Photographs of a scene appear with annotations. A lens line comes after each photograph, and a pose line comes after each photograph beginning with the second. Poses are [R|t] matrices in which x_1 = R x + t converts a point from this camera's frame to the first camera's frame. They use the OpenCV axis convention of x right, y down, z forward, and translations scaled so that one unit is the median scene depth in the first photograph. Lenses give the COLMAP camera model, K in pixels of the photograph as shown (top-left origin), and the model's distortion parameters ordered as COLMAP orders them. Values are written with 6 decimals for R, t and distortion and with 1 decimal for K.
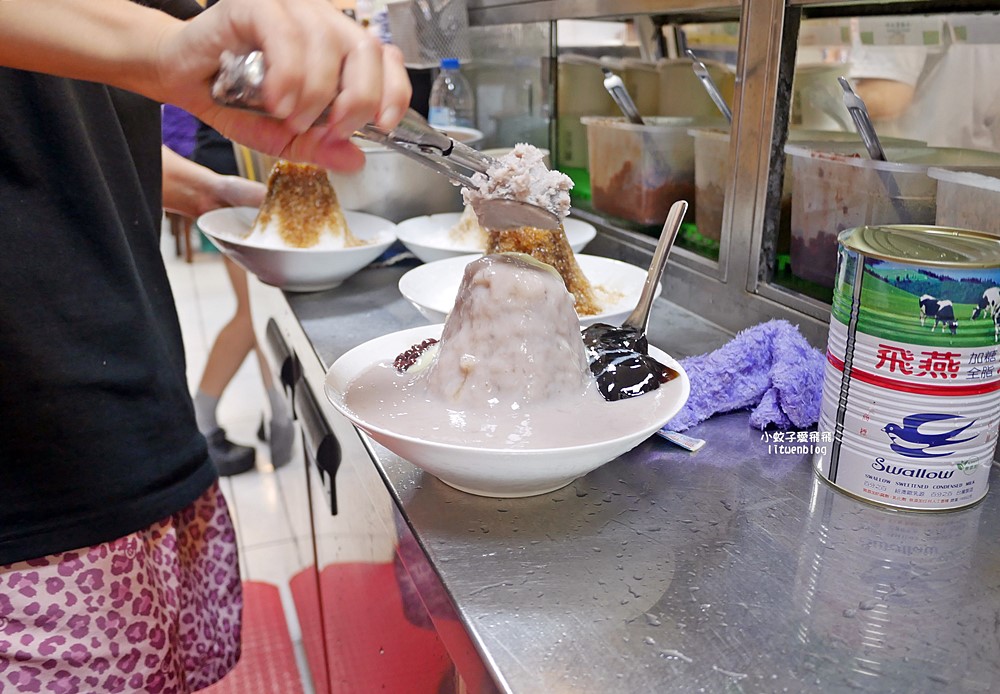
lens RADIAL K [[824.1, 0, 500.0], [0, 824.1, 347.0], [0, 0, 1]] dist [-0.007832, 0.000545]
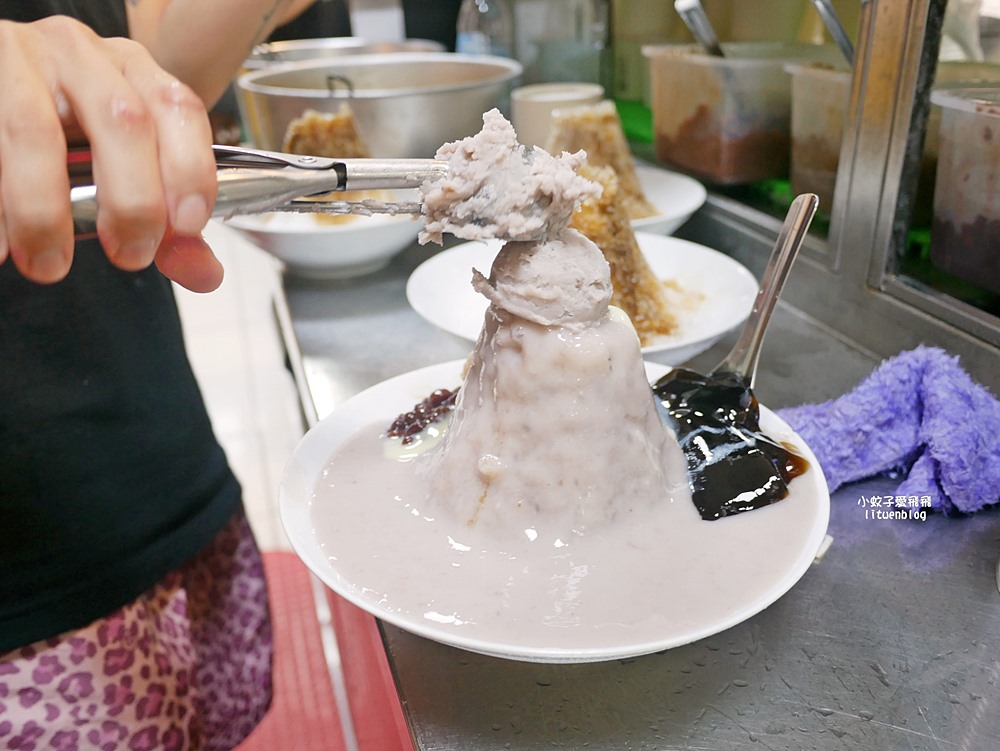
lens RADIAL K [[855.8, 0, 500.0], [0, 855.8, 375.5], [0, 0, 1]] dist [-0.045611, 0.000091]
pose [[0.998521, -0.007859, -0.053793, 0.004507], [0.013629, 0.994084, 0.107759, -0.096001], [0.052627, -0.108332, 0.992721, 0.254319]]
